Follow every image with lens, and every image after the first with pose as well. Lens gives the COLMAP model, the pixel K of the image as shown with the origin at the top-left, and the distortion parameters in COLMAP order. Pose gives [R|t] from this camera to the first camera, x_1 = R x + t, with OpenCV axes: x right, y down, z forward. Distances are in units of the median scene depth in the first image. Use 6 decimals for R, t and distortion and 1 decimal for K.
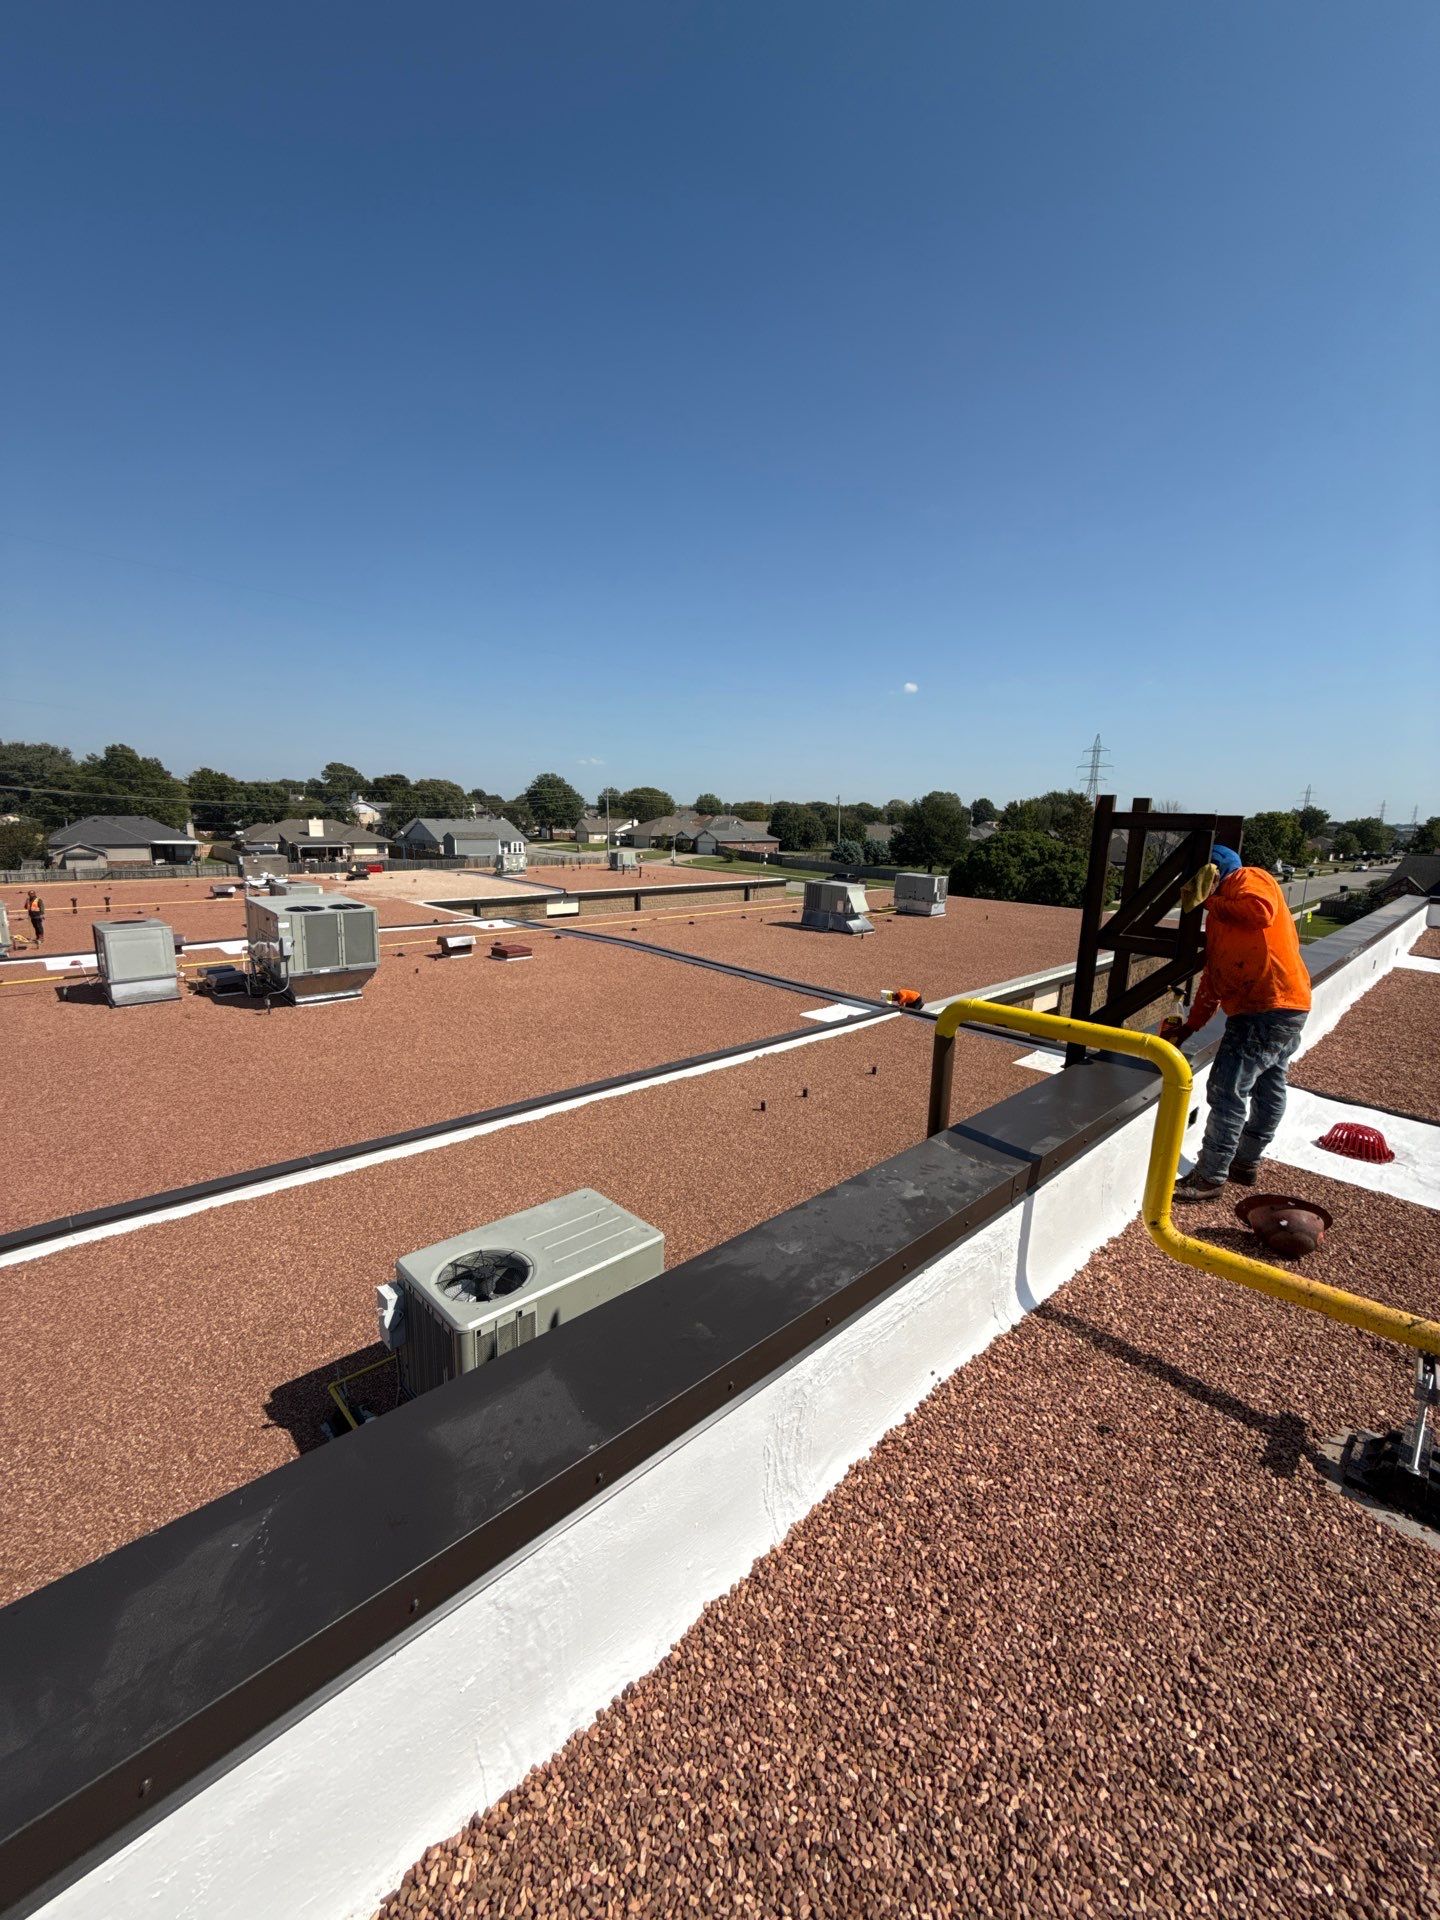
lens RADIAL K [[765.2, 0, 722.5], [0, 765.2, 954.4], [0, 0, 1]] dist [0.000084, 0.000196]
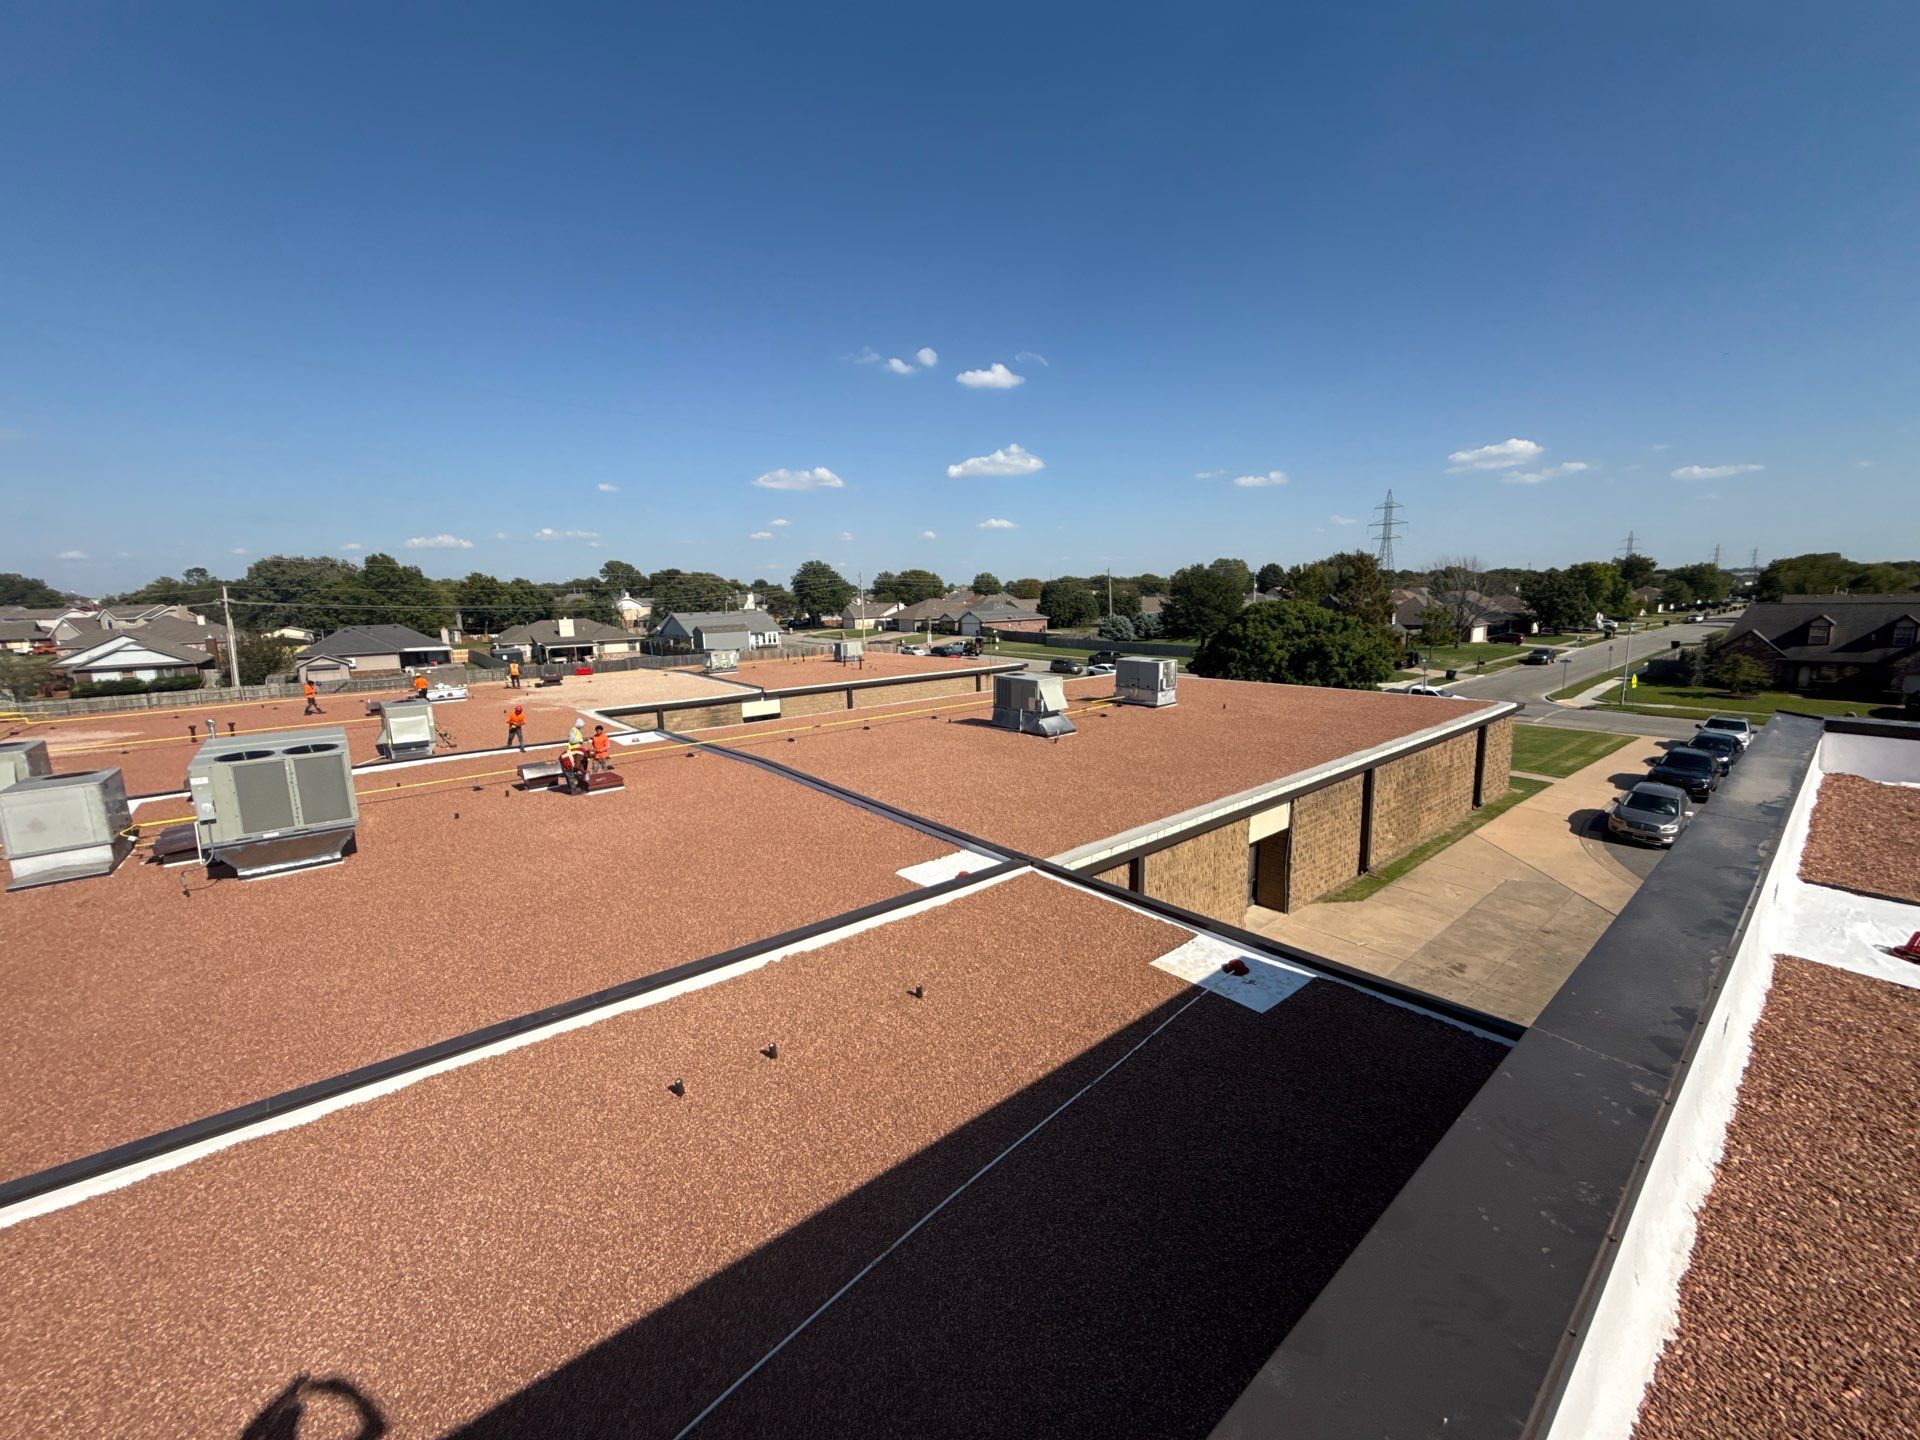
lens RADIAL K [[765.2, 0, 957.9], [0, 765.2, 719.6], [0, 0, 1]] dist [0.000084, 0.000196]
pose [[0.996607, -0.035308, -0.074349, 0.041971], [0.033998, 0.999245, -0.018804, -0.010225], [0.074957, 0.016213, 0.997055, 0.048966]]
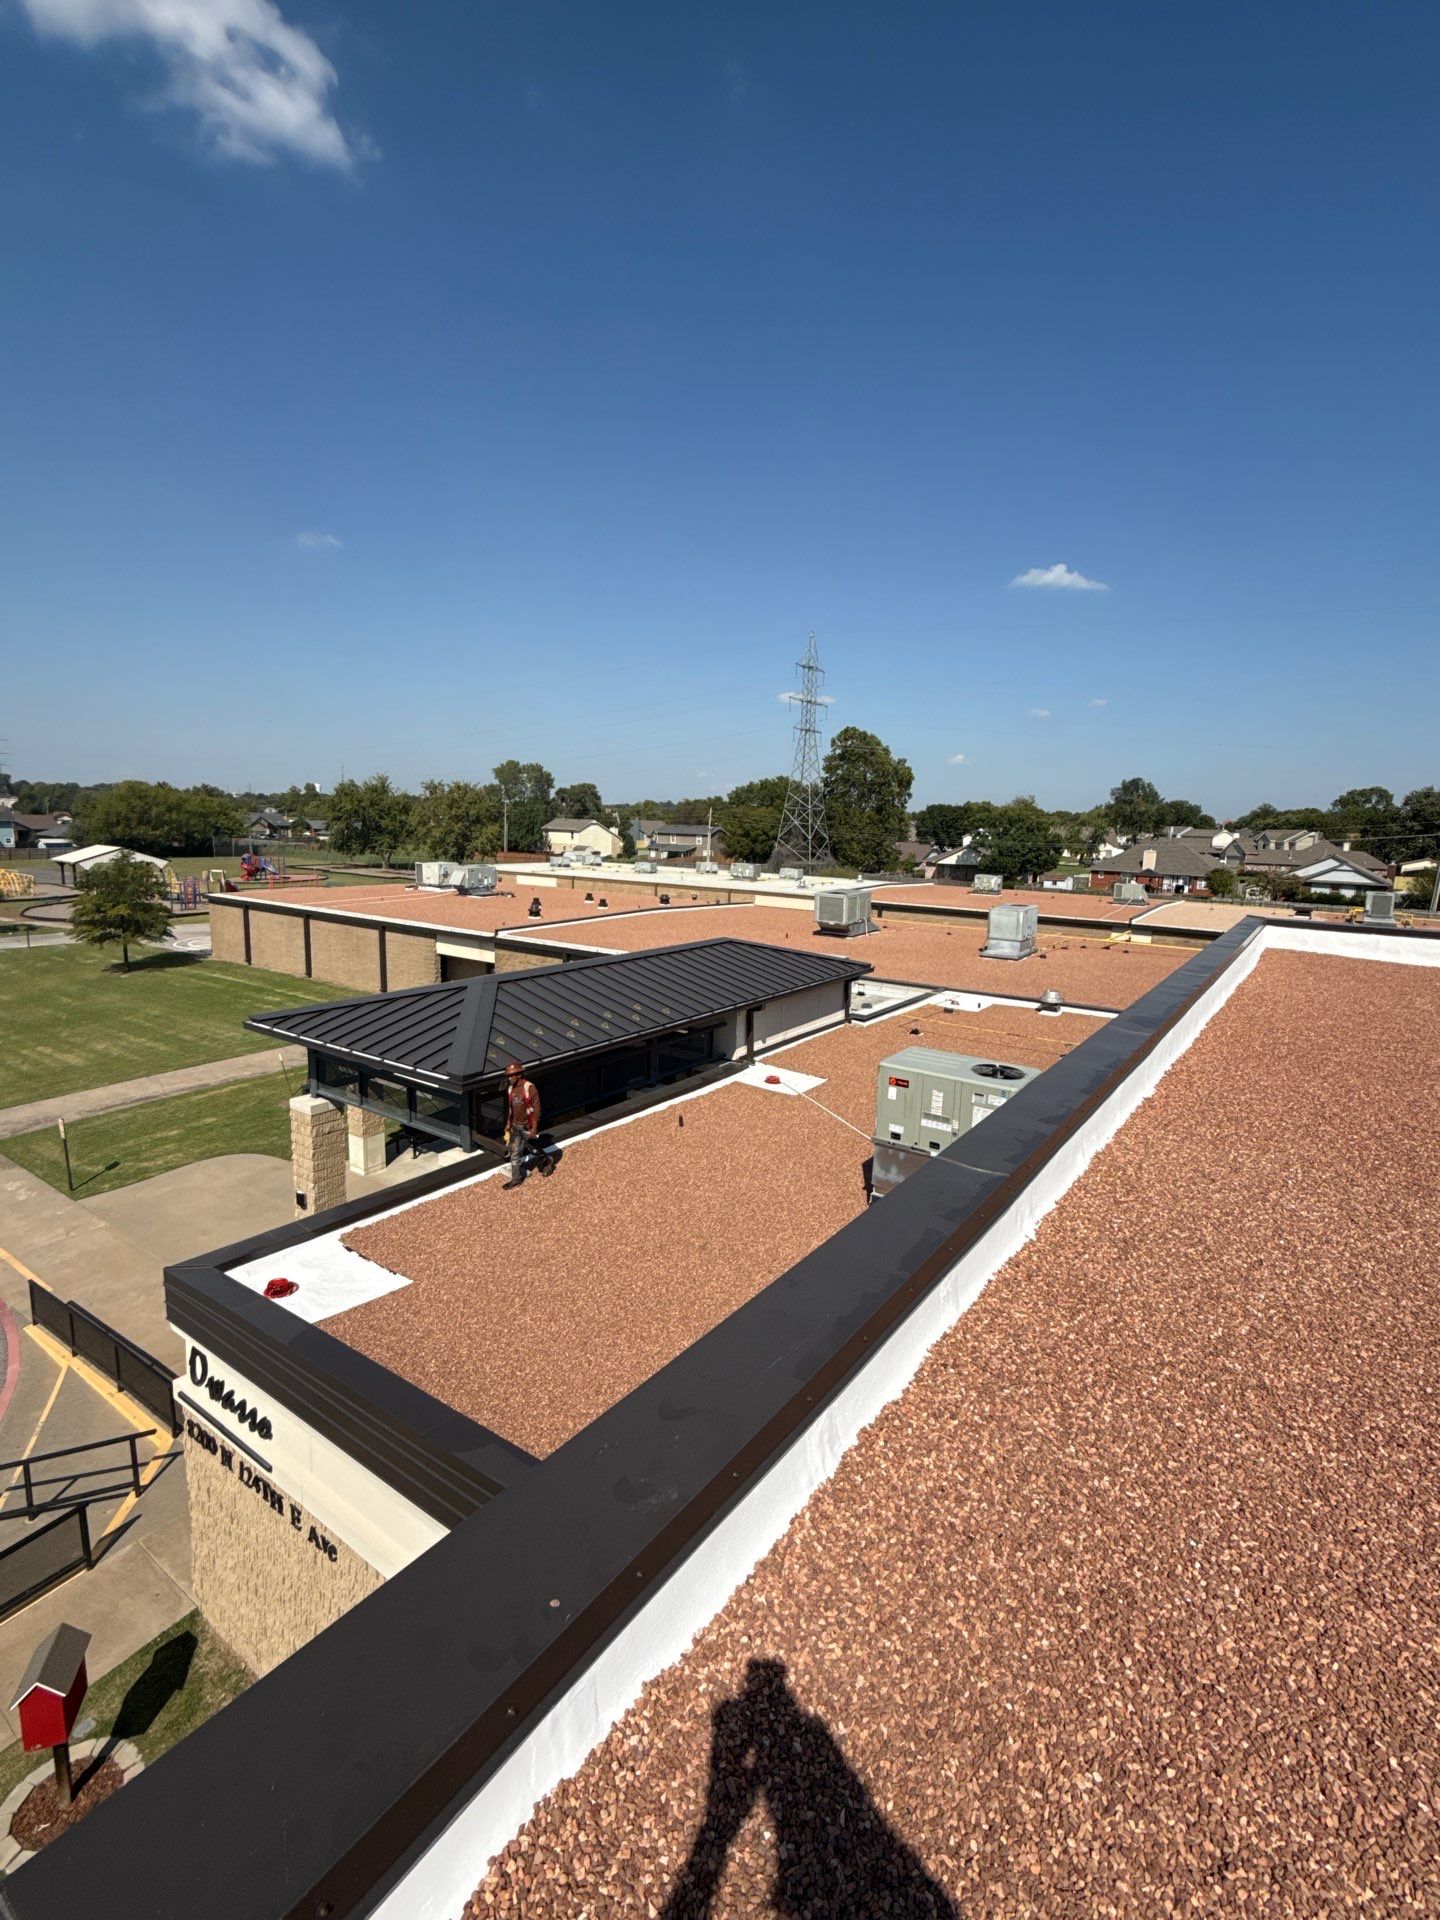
lens RADIAL K [[894.8, 0, 707.7], [0, 894.8, 947.6], [0, 0, 1]] dist [-0.010889, -0.000090]
pose [[0.187500, 0.122168, -0.974638, 0.060461], [-0.201385, 0.975939, 0.083588, 0.027412], [0.961399, 0.180605, 0.207591, -0.159039]]
